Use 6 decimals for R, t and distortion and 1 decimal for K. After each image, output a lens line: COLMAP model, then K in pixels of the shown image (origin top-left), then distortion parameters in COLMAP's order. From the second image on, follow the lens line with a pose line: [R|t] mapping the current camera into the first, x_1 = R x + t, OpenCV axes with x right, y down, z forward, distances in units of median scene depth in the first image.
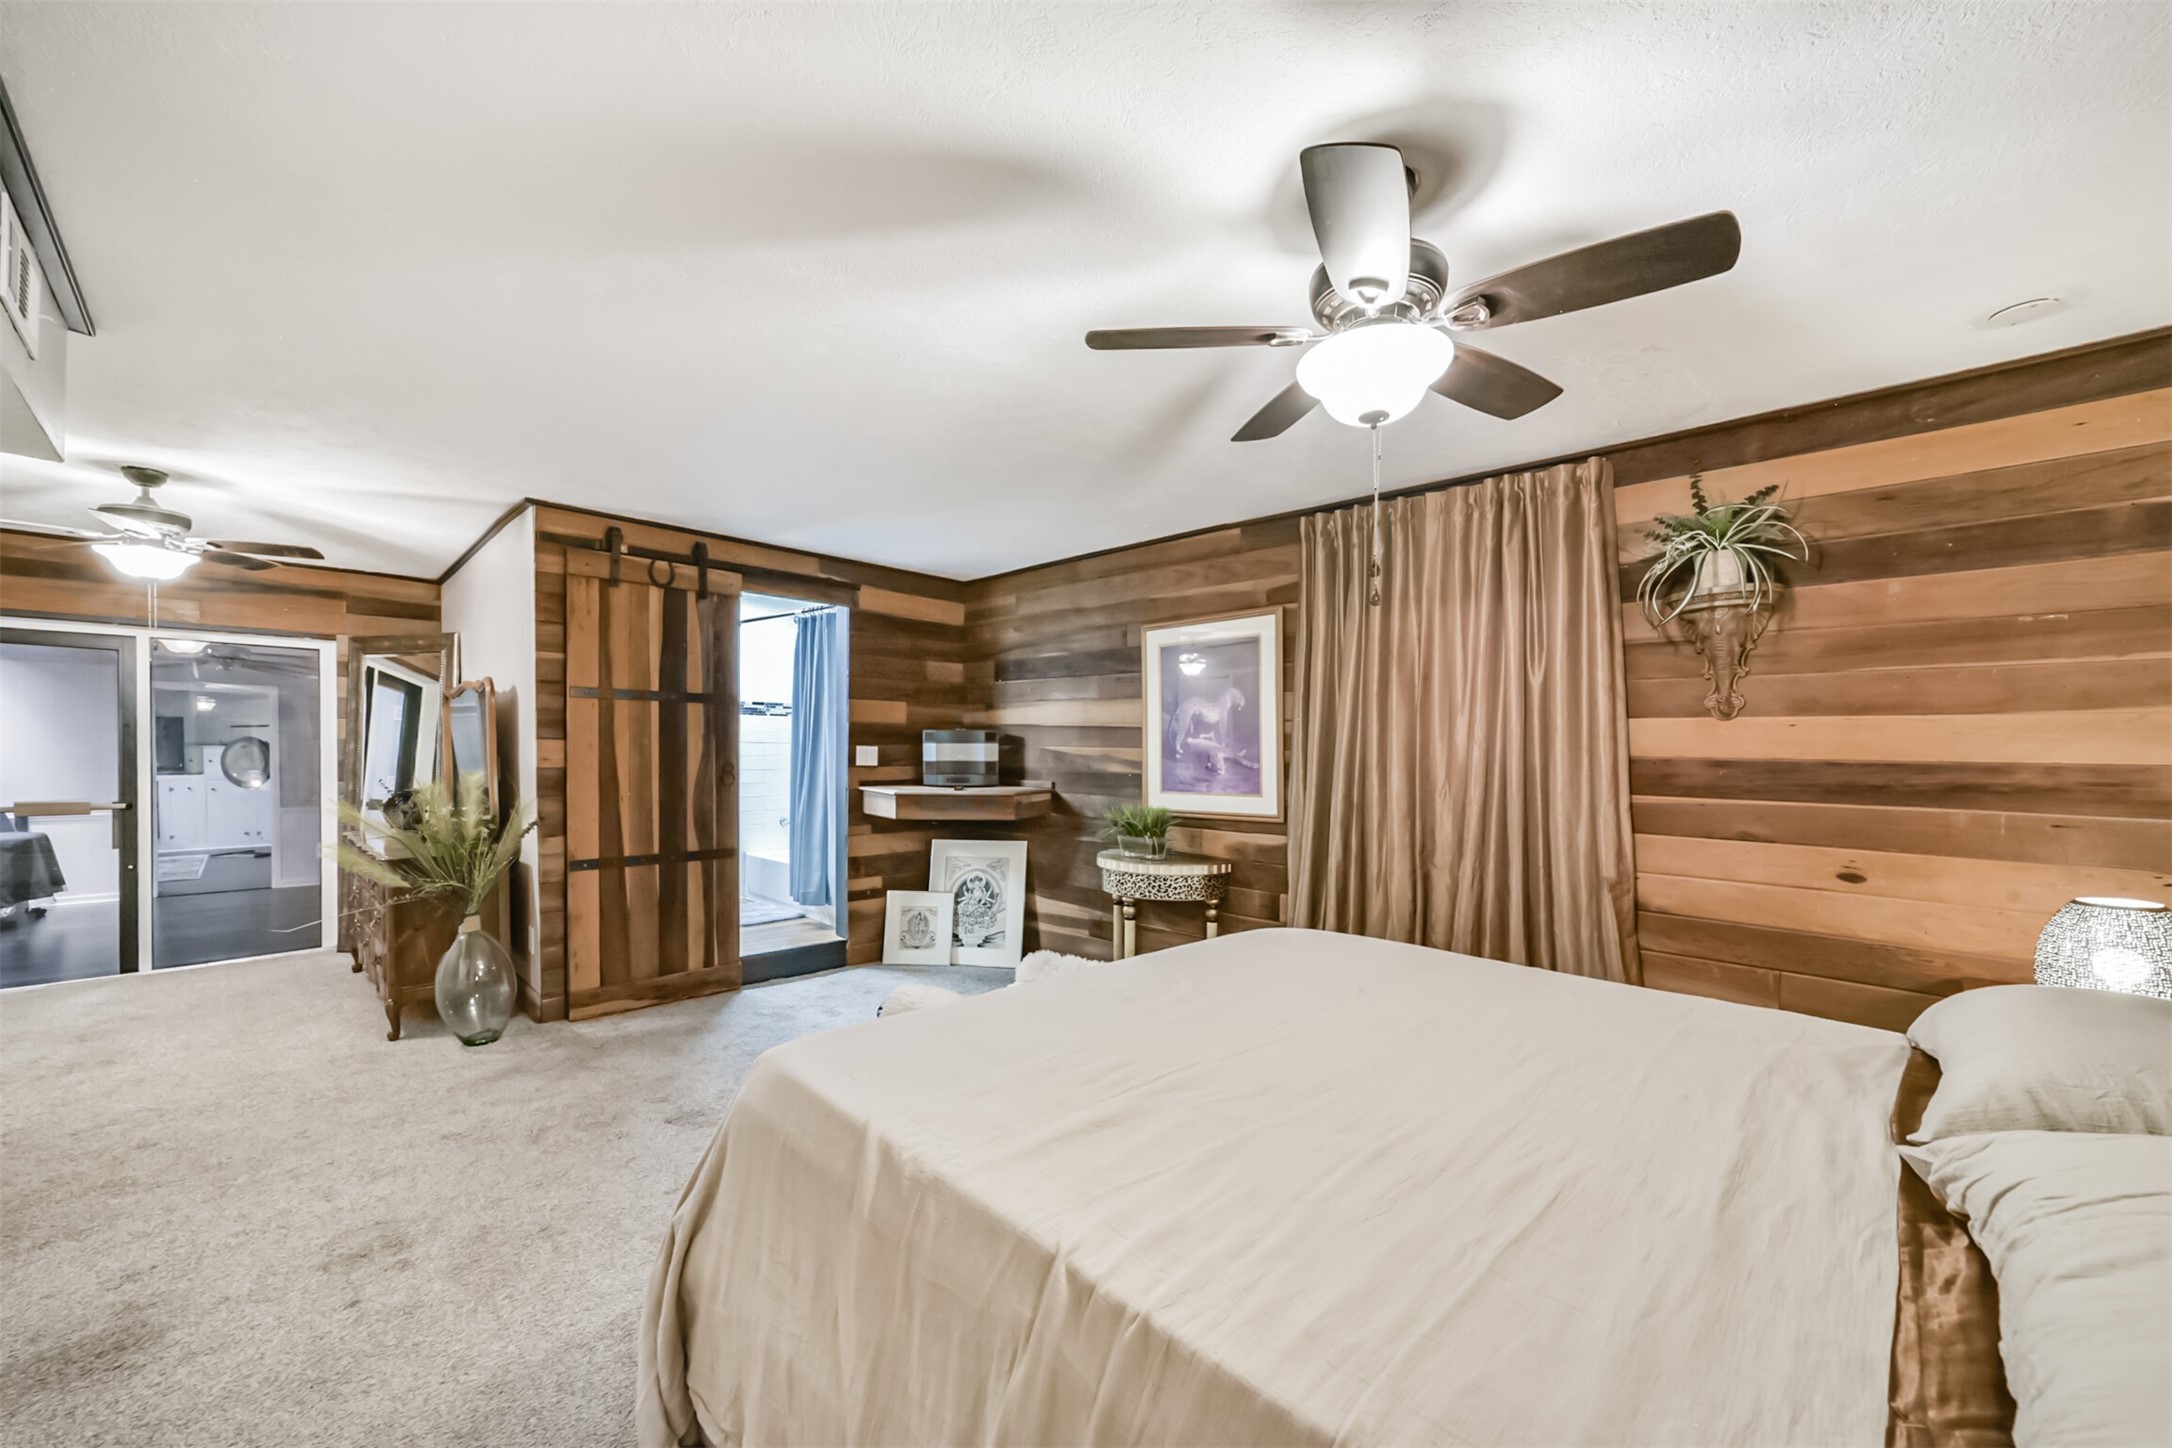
lens RADIAL K [[853.4, 0, 1100.8], [0, 853.4, 756.0], [0, 0, 1]] dist [-0.019132, 0.008240]
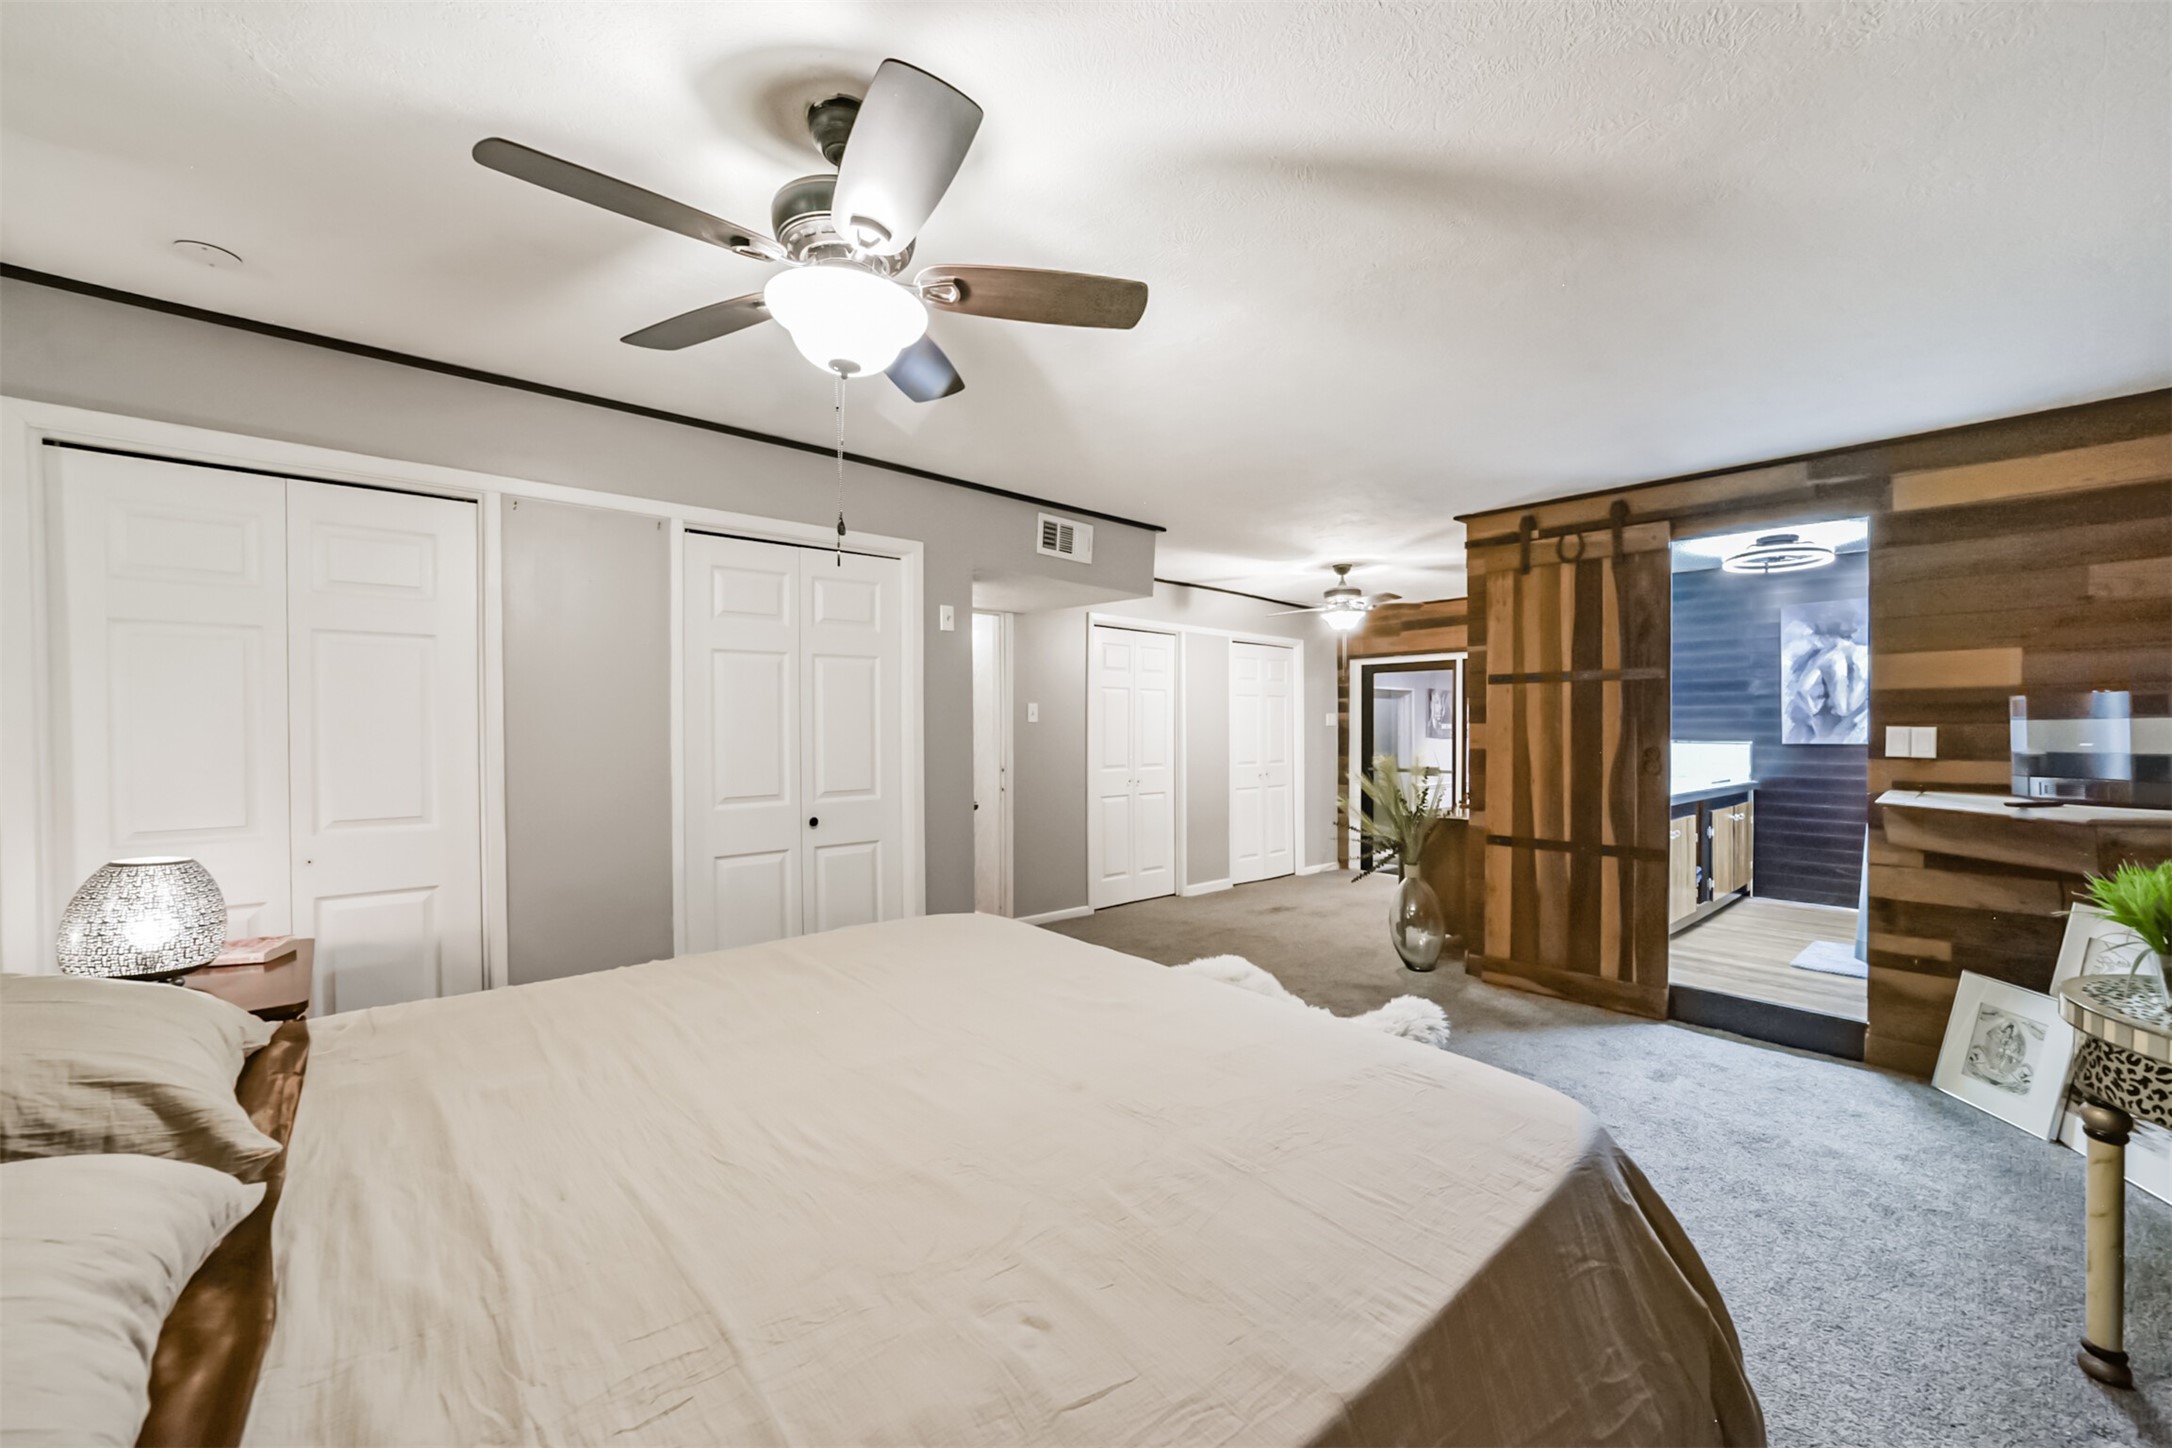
lens RADIAL K [[845.3, 0, 1071.4], [0, 845.3, 729.6], [0, 0, 1]] dist [-0.022957, 0.007723]
pose [[-0.093144, -0.008953, -0.995612, 0.472388], [-0.012864, 0.999887, -0.007788, 0.003855], [0.995570, 0.012082, -0.093249, 0.530822]]
